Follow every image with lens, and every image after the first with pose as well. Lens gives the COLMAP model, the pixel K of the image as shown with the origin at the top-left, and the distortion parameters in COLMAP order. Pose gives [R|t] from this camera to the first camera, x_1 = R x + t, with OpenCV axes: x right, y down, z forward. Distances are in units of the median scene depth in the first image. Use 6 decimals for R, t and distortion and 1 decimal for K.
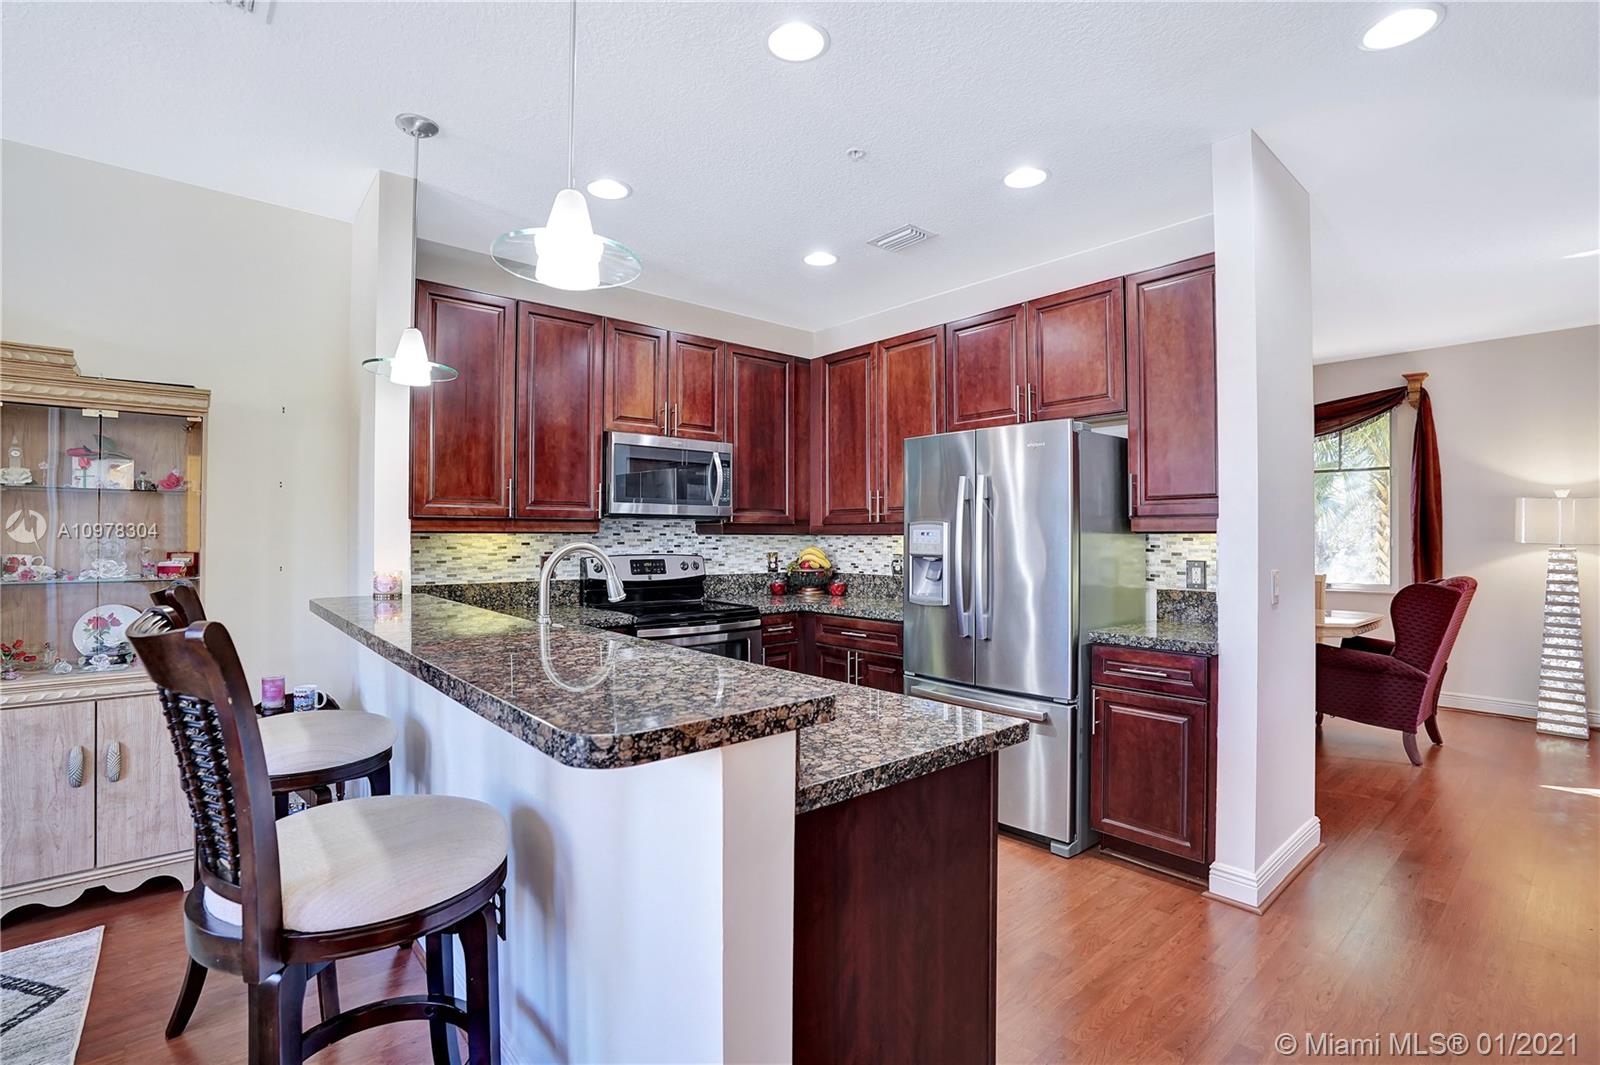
lens RADIAL K [[726.6, 0, 803.7], [0, 726.6, 469.9], [0, 0, 1]] dist [-0.042232, 0.021815]
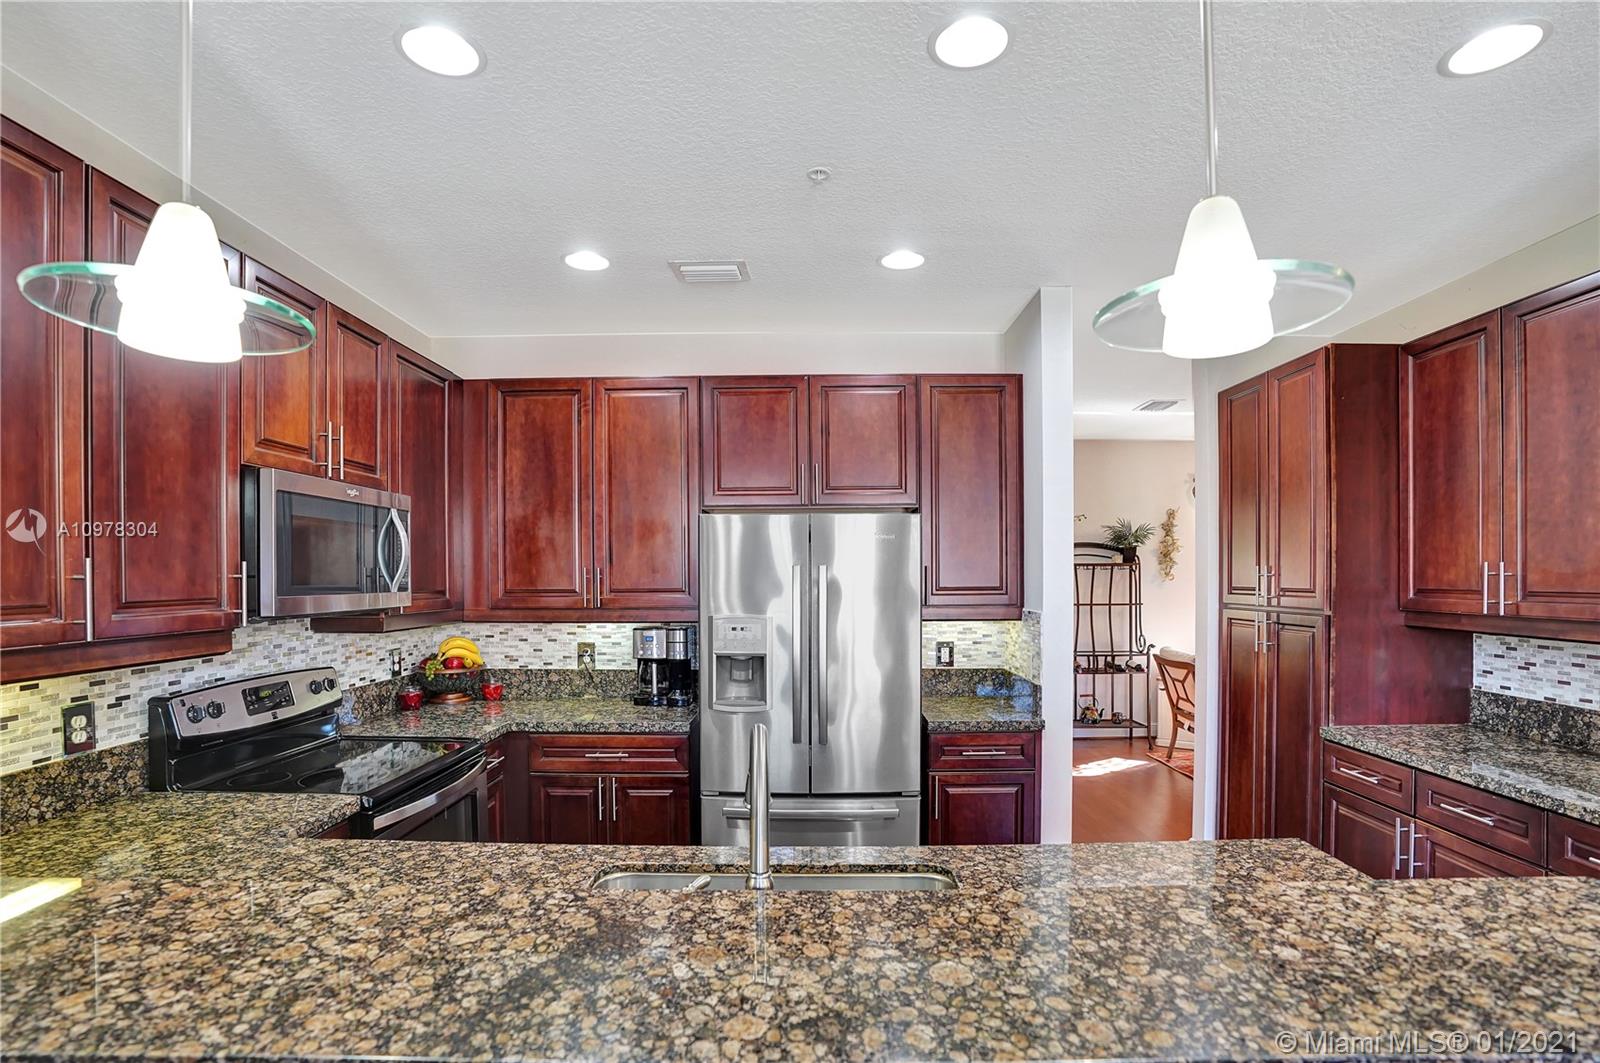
lens RADIAL K [[742.4, 0, 811.1], [0, 742.4, 532.5], [0, 0, 1]] dist [-0.068174, 0.024236]
pose [[0.674204, 0.038719, 0.737530, -0.347962], [-0.059161, 0.998247, 0.001674, -0.025746], [-0.736172, -0.044762, 0.675313, 0.289338]]
